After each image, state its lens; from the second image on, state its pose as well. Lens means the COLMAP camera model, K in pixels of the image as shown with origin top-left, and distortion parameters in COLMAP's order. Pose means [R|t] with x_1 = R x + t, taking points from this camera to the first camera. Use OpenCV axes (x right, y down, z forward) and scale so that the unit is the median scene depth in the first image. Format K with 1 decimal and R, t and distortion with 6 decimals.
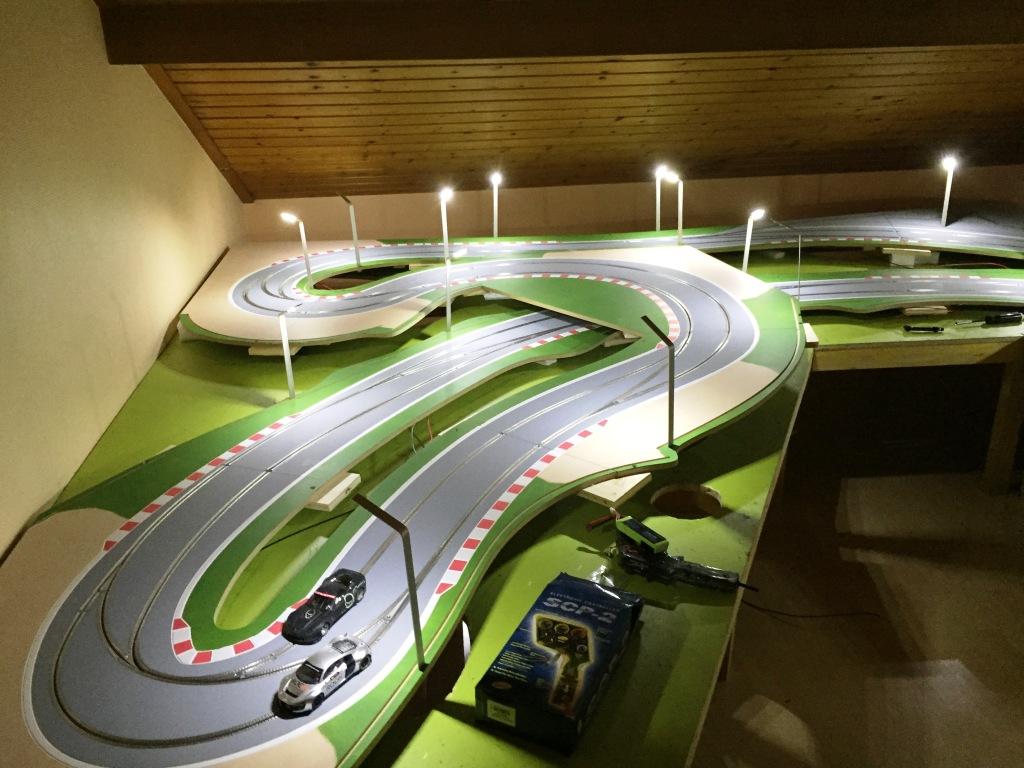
lens RADIAL K [[879.7, 0, 519.9], [0, 879.7, 382.0], [0, 0, 1]] dist [0.091480, -0.123494]
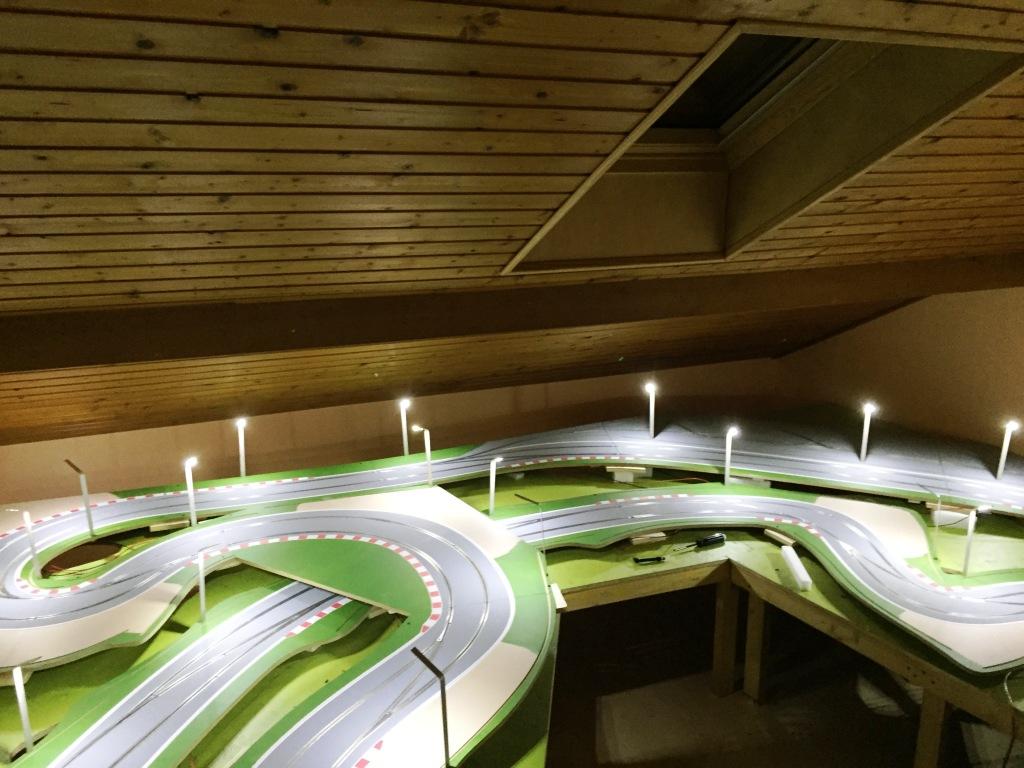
lens RADIAL K [[879.7, 0, 519.9], [0, 879.7, 382.0], [0, 0, 1]] dist [0.091480, -0.123494]
pose [[0.956022, -0.056937, 0.287714, -0.014052], [0.097932, 0.986645, -0.130159, -0.139376], [-0.276461, 0.152611, 0.948831, -0.052084]]
